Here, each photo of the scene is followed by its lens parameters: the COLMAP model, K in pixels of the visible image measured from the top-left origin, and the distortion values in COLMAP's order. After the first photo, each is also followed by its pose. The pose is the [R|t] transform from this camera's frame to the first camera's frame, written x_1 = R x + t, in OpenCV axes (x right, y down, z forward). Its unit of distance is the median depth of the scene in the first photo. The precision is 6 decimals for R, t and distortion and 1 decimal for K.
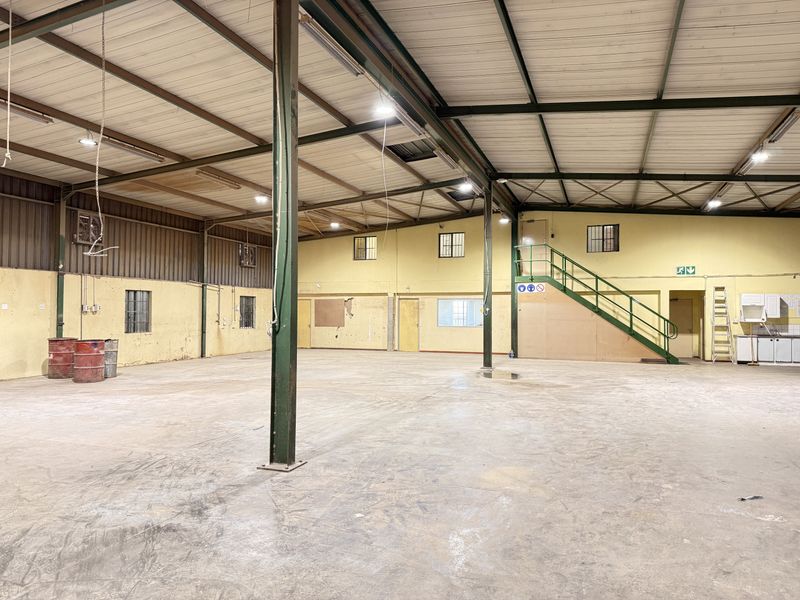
lens RADIAL K [[561.5, 0, 399.7], [0, 561.5, 301.2], [0, 0, 1]] dist [0.063571, -0.089471]
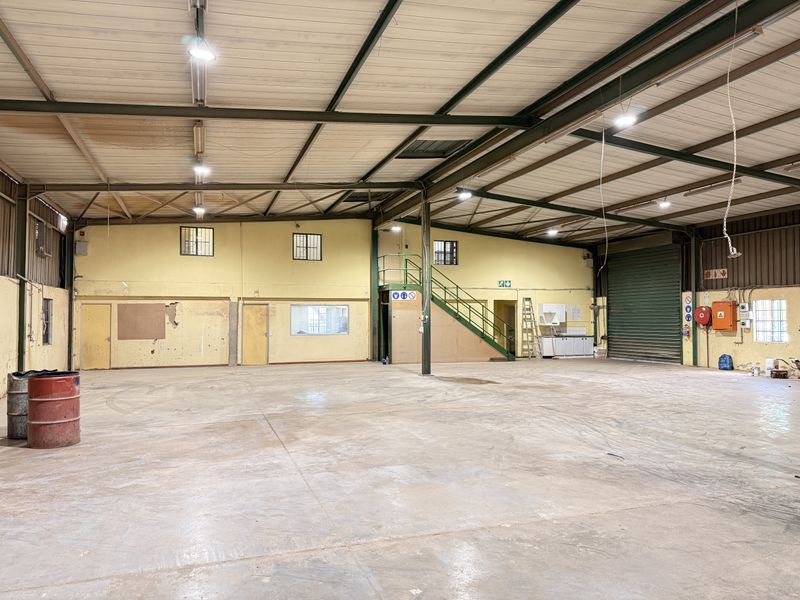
lens RADIAL K [[559.3, 0, 398.8], [0, 559.3, 303.6], [0, 0, 1]] dist [0.129713, -0.202071]
pose [[0.773490, 0.010393, 0.633723, -0.606486], [-0.008569, 0.999946, -0.005939, -0.003447], [-0.633751, -0.000837, 0.773537, 0.298959]]
